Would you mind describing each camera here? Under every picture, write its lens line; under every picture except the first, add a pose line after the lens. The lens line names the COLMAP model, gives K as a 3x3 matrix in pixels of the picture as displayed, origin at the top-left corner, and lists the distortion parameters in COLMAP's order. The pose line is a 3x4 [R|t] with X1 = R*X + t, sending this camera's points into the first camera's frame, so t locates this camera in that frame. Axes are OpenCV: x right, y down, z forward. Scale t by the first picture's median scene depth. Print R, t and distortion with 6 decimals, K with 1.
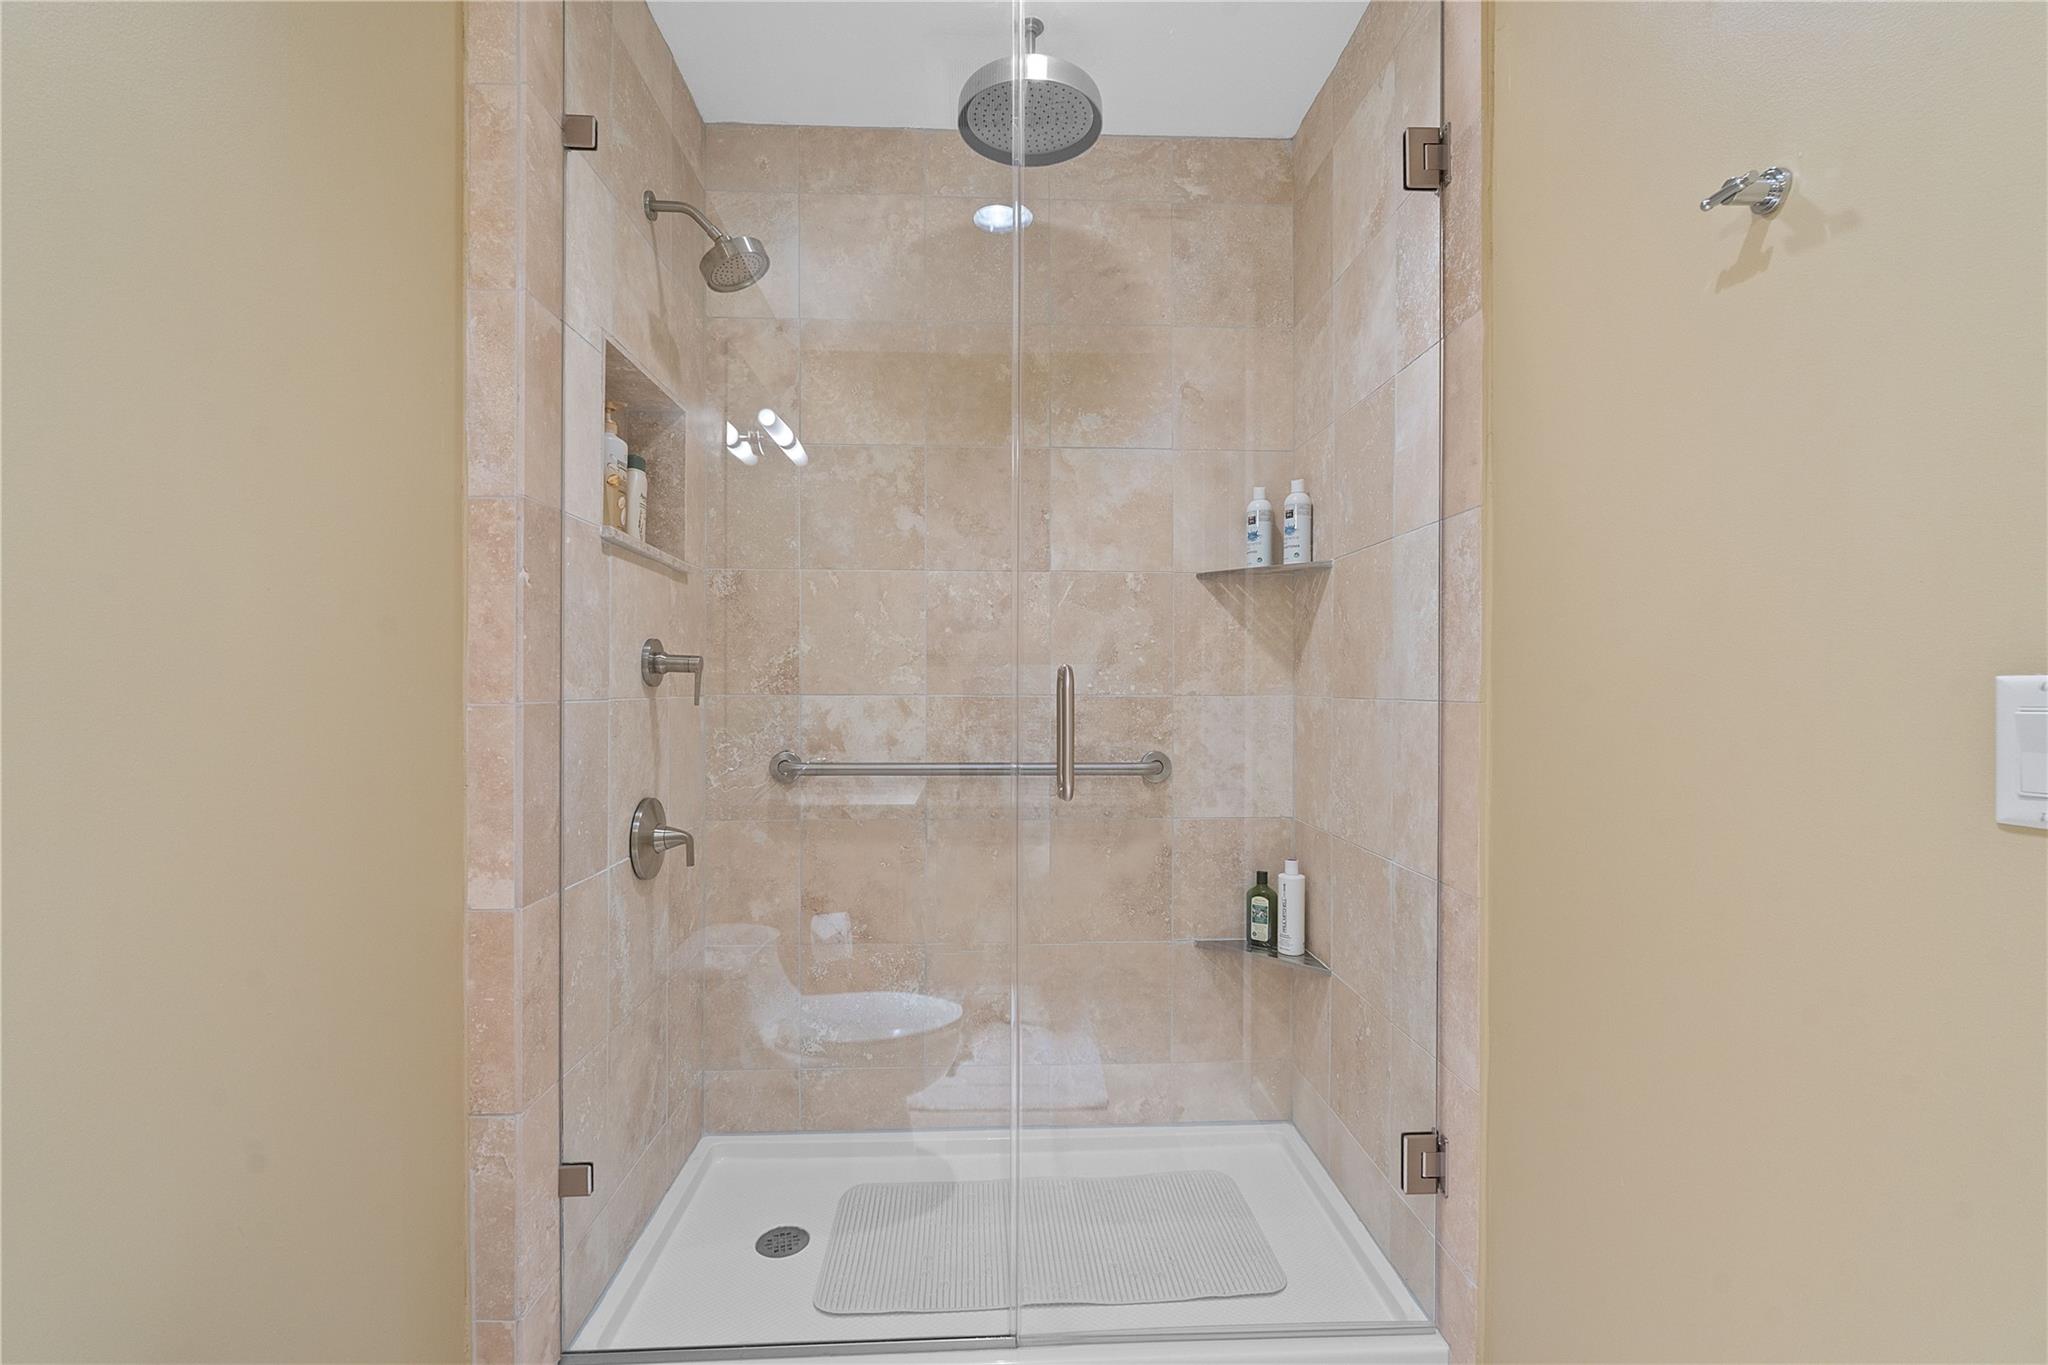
lens RADIAL K [[901.0, 0, 1024.2], [0, 901.0, 691.9], [0, 0, 1]] dist [-0.005009, 0.000090]
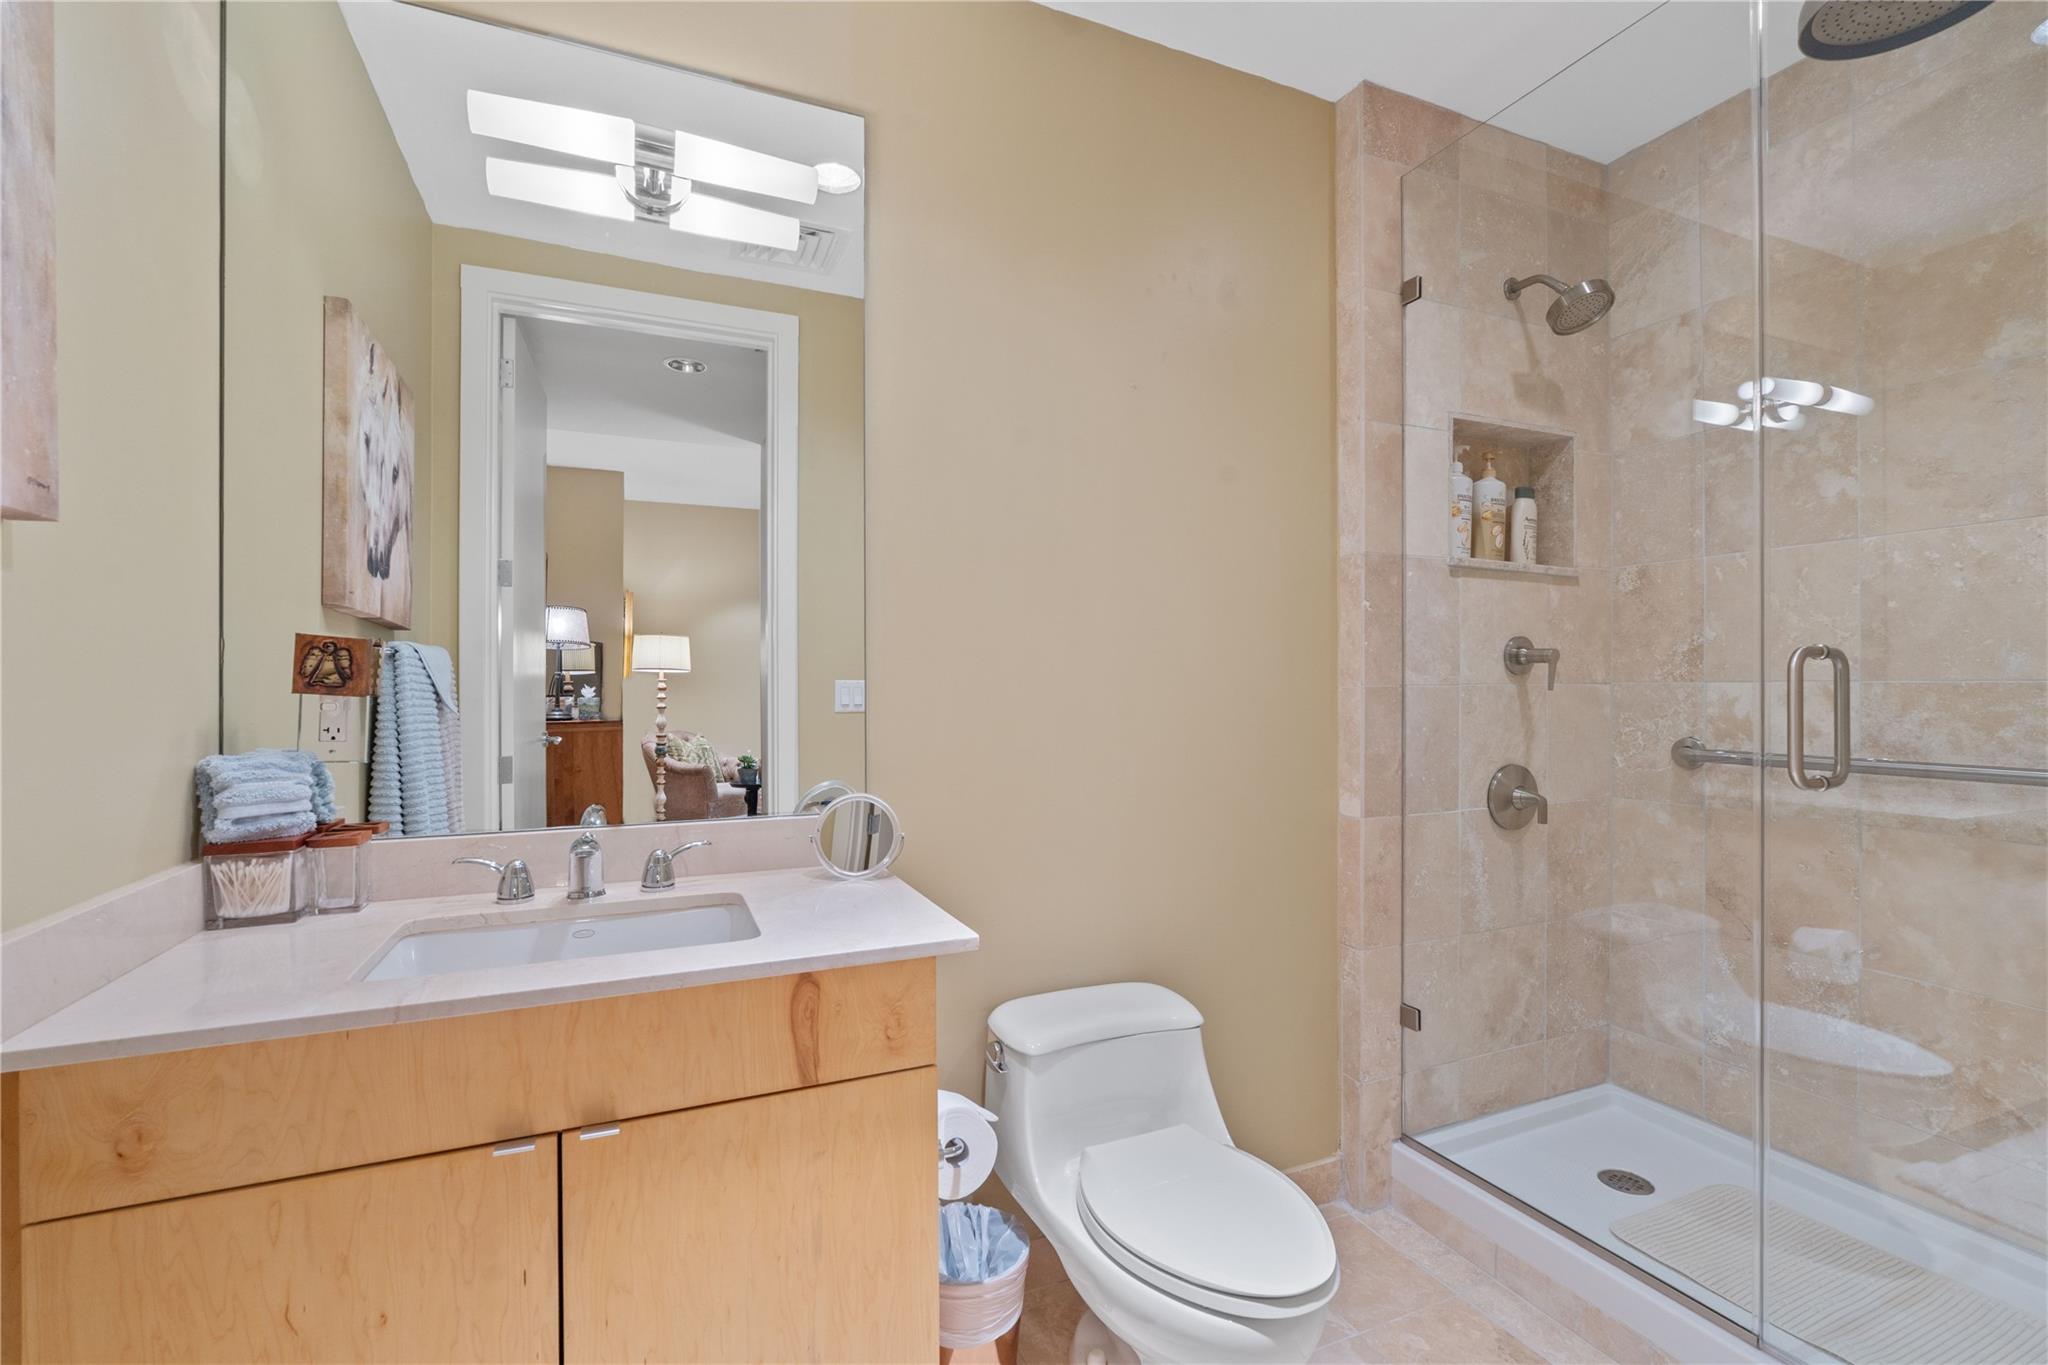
lens RADIAL K [[903.4, 0, 1027.7], [0, 903.4, 678.4], [0, 0, 1]] dist [-0.000386, -0.000143]
pose [[0.359335, -0.009896, -0.933156, 0.471175], [0.000989, 0.999947, -0.010224, 0.009994], [0.933208, 0.002751, 0.359326, -0.069443]]
